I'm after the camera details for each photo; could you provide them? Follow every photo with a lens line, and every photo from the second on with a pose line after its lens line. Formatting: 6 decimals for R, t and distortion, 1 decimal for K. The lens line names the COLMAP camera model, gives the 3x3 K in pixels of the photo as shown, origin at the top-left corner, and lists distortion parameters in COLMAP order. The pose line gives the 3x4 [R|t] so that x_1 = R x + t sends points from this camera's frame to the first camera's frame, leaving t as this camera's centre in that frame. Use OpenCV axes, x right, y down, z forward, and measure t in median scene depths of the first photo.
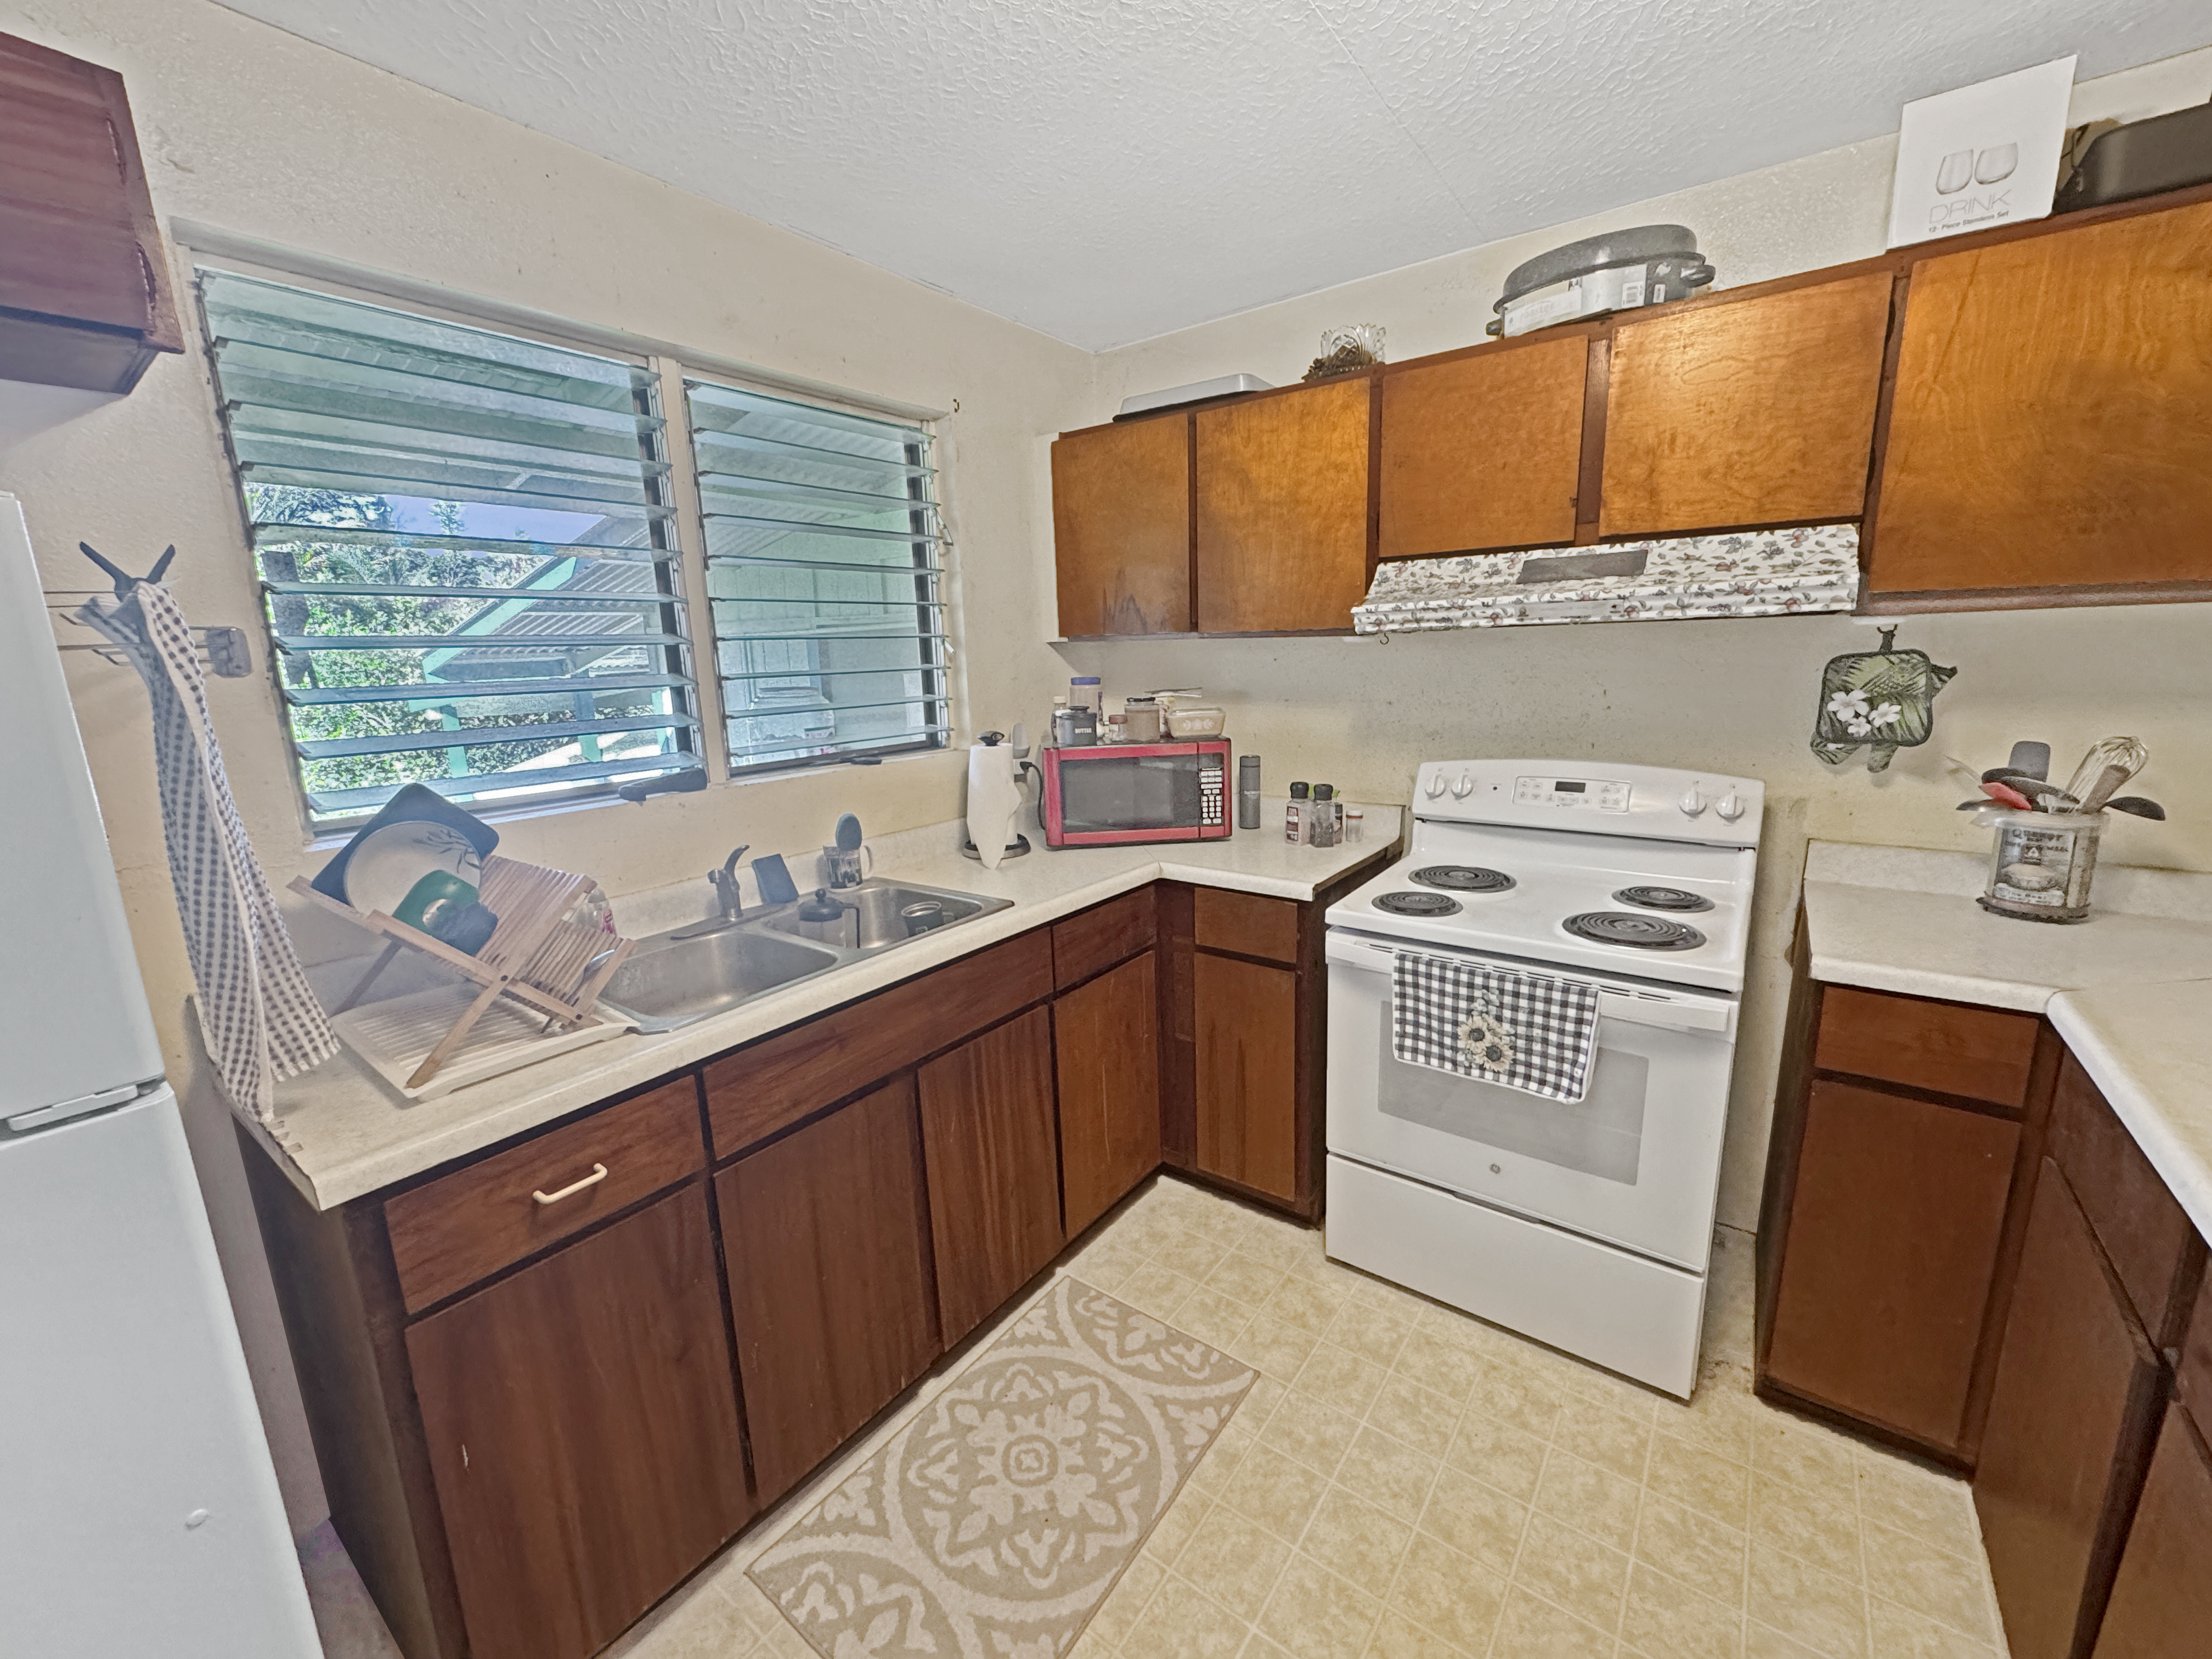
lens RADIAL K [[878.4, 0, 1116.2], [0, 878.4, 826.0], [0, 0, 1]] dist [-0.003219, -0.000649]
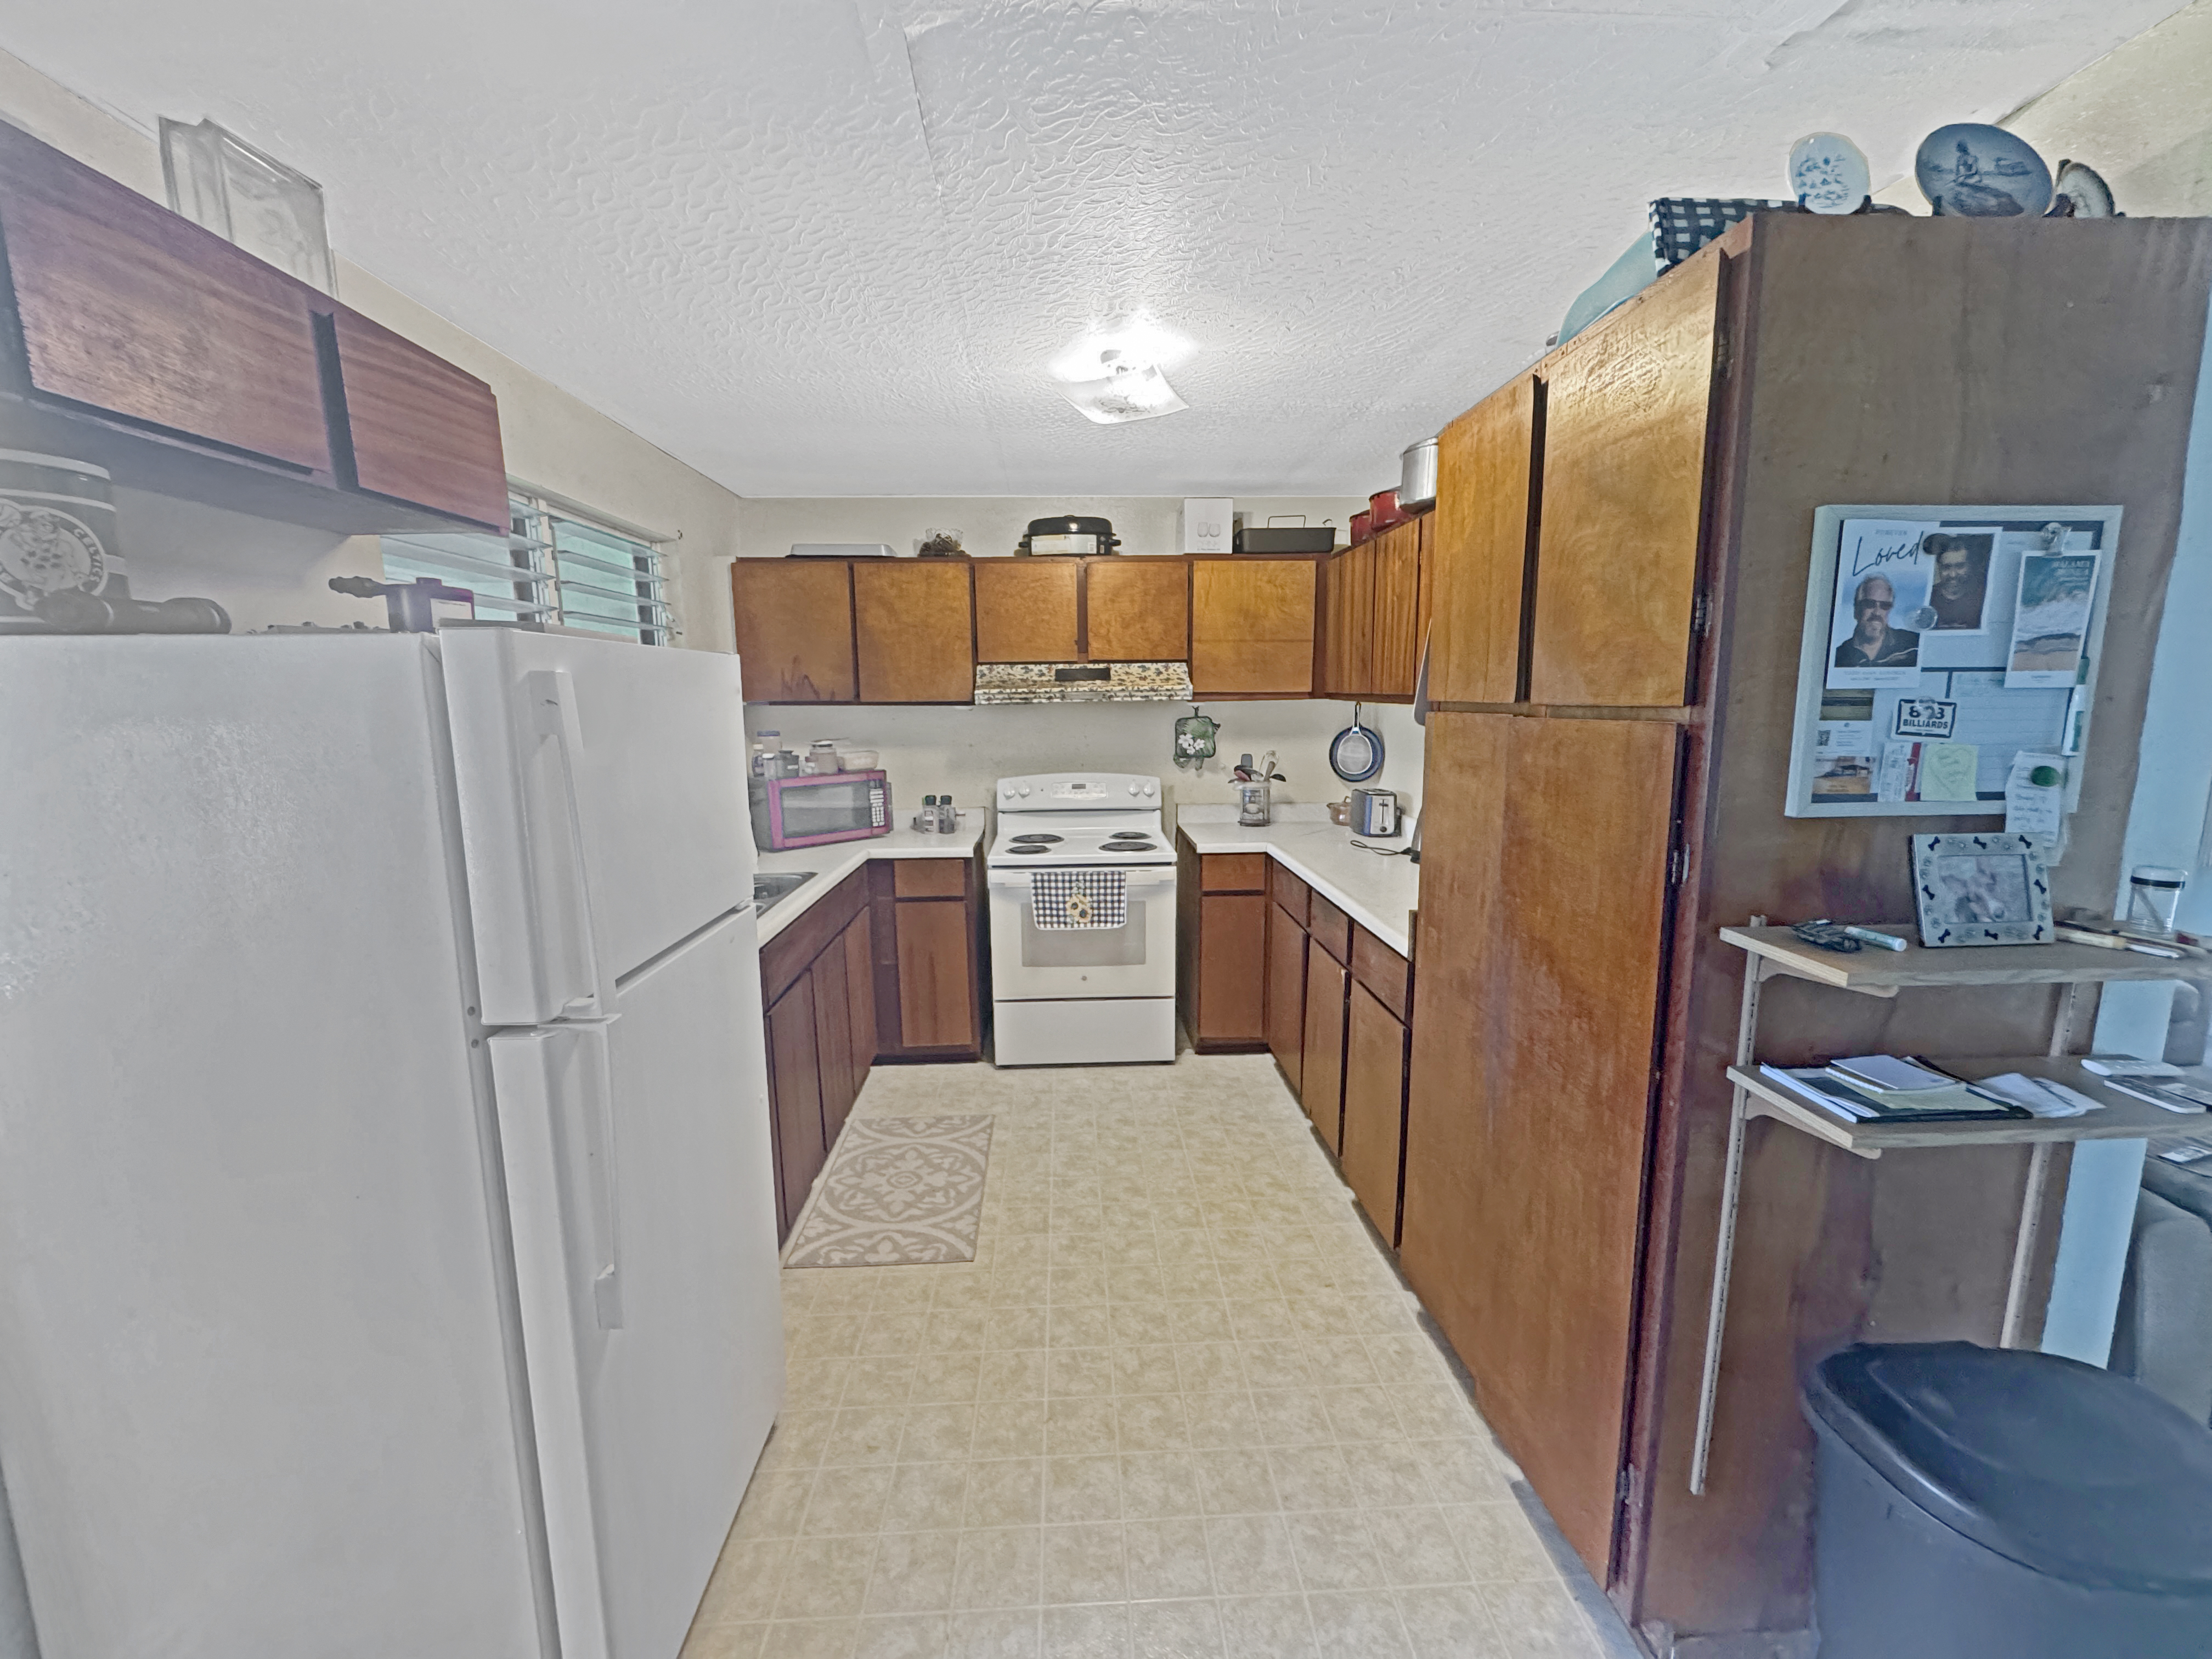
lens RADIAL K [[878.4, 0, 1116.2], [0, 878.4, 826.0], [0, 0, 1]] dist [-0.003219, -0.000649]
pose [[0.766478, -0.072580, 0.638157, -0.696855], [0.115271, 0.993006, -0.025511, 0.107132], [-0.631842, 0.093115, 0.769484, -0.547624]]
